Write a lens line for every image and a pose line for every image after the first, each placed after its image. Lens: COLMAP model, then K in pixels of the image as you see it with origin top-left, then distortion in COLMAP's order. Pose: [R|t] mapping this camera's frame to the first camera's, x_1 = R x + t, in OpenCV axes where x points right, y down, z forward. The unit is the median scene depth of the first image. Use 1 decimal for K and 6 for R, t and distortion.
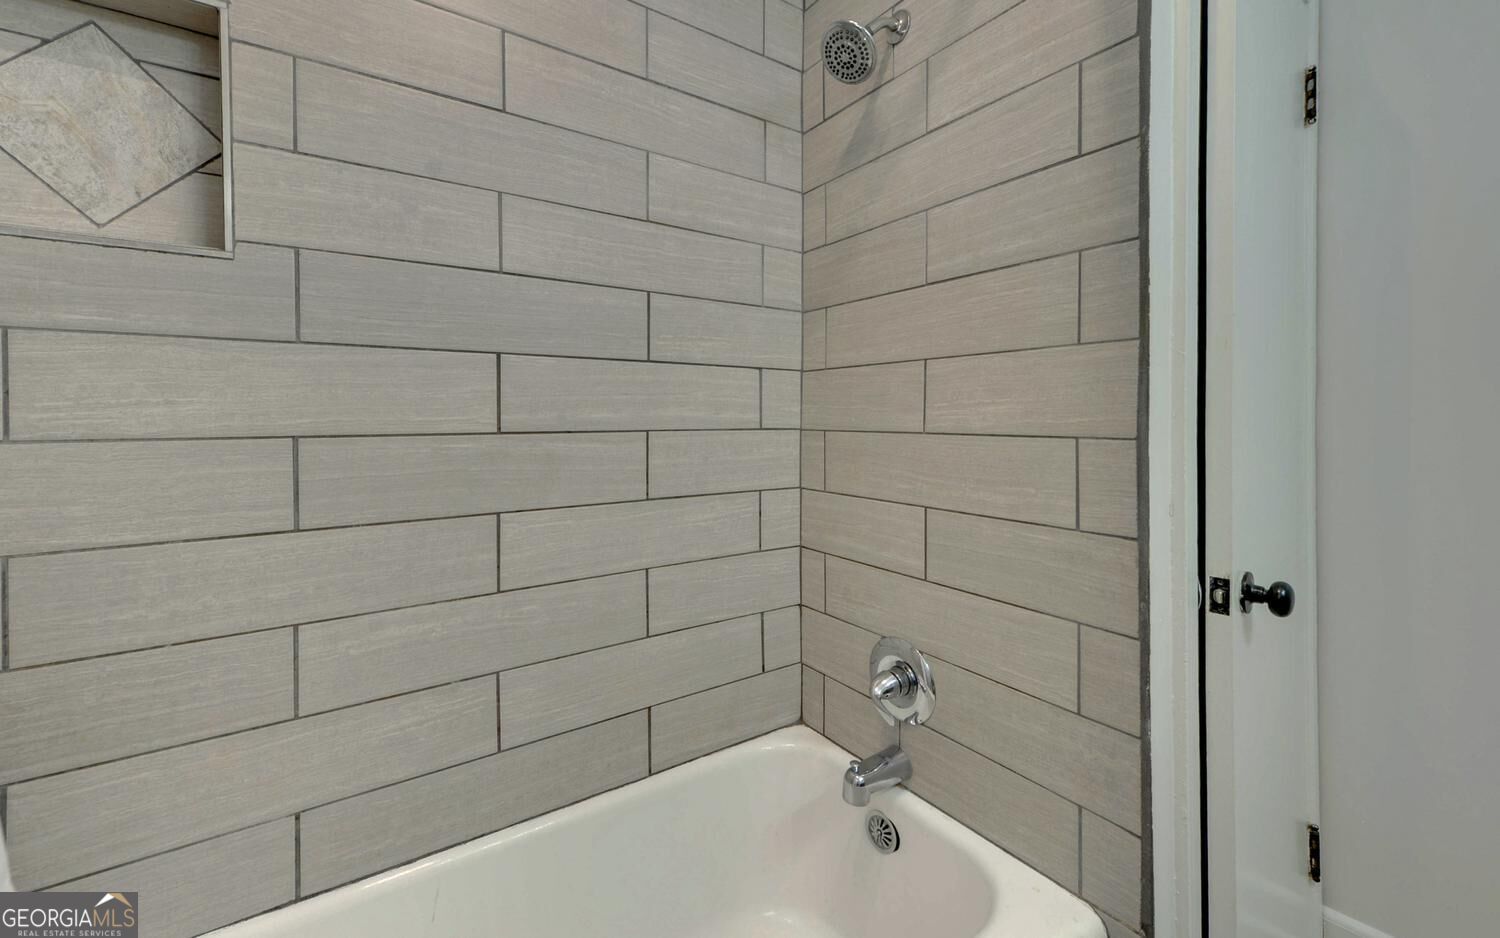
lens RADIAL K [[612.4, 0, 750.9], [0, 612.4, 461.5], [0, 0, 1]] dist [-0.006187, -0.003210]
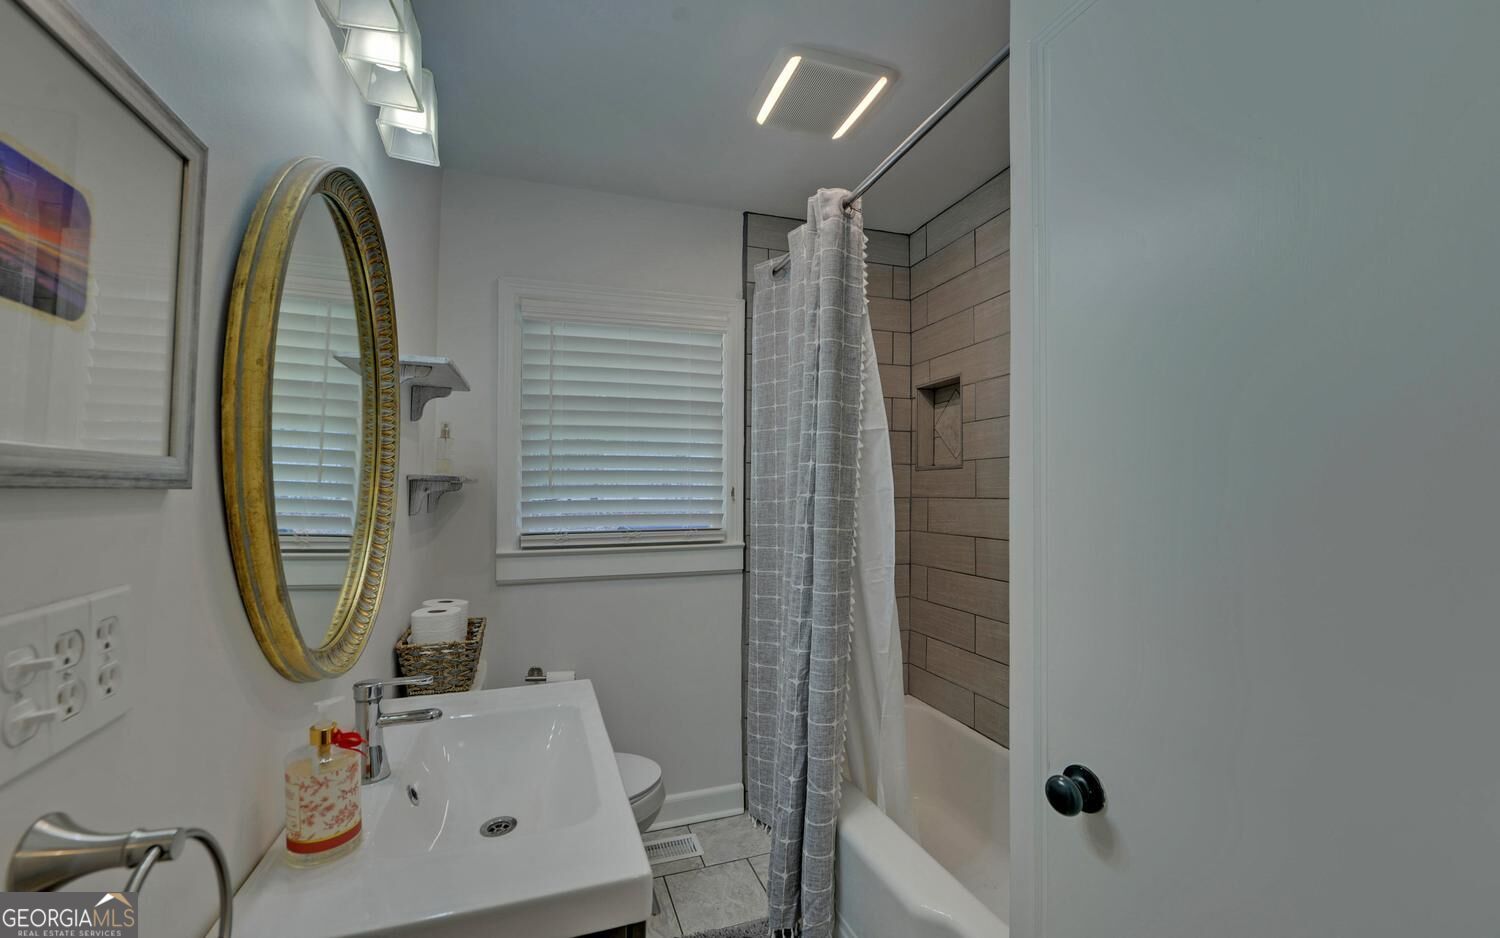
lens RADIAL K [[612.4, 0, 755.2], [0, 612.4, 475.7], [0, 0, 1]] dist [-0.006187, -0.003210]
pose [[-0.282358, -0.007563, -0.959279, 1.947595], [-0.029687, 0.999559, 0.000858, -0.275218], [0.958850, 0.028720, -0.282458, 0.880903]]
